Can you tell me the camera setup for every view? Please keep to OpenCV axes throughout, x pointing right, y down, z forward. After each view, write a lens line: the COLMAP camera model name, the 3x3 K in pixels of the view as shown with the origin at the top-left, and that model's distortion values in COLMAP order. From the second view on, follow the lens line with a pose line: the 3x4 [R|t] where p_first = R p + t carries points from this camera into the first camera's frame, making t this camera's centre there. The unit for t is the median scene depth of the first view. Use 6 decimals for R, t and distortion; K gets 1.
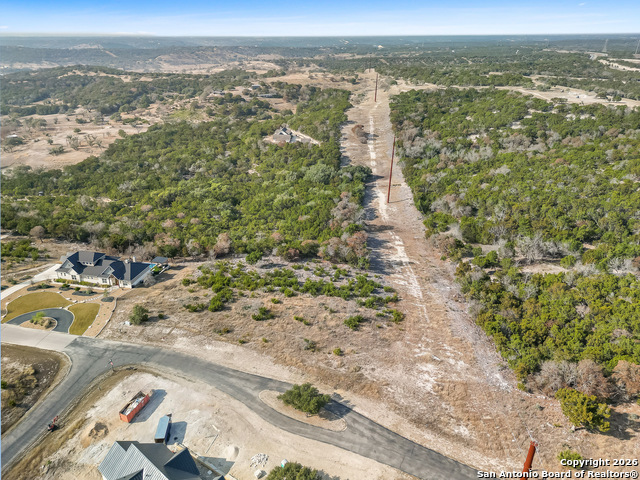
lens RADIAL K [[461.6, 0, 320.0], [0, 461.6, 240.0], [0, 0, 1]] dist [0.009969, 0.001246]
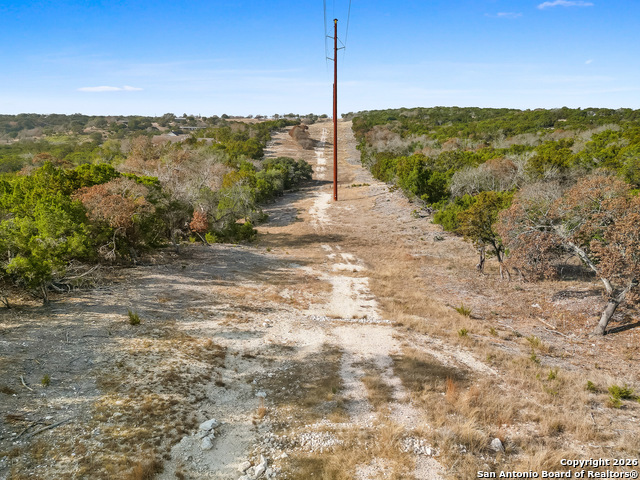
lens RADIAL K [[461.6, 0, 320.0], [0, 461.6, 240.0], [0, 0, 1]] dist [0.009969, 0.001246]
pose [[0.998081, -0.049003, 0.037850, 0.135451], [0.055096, 0.981806, -0.181719, 0.030895], [-0.028257, 0.183456, 0.982622, 0.704474]]
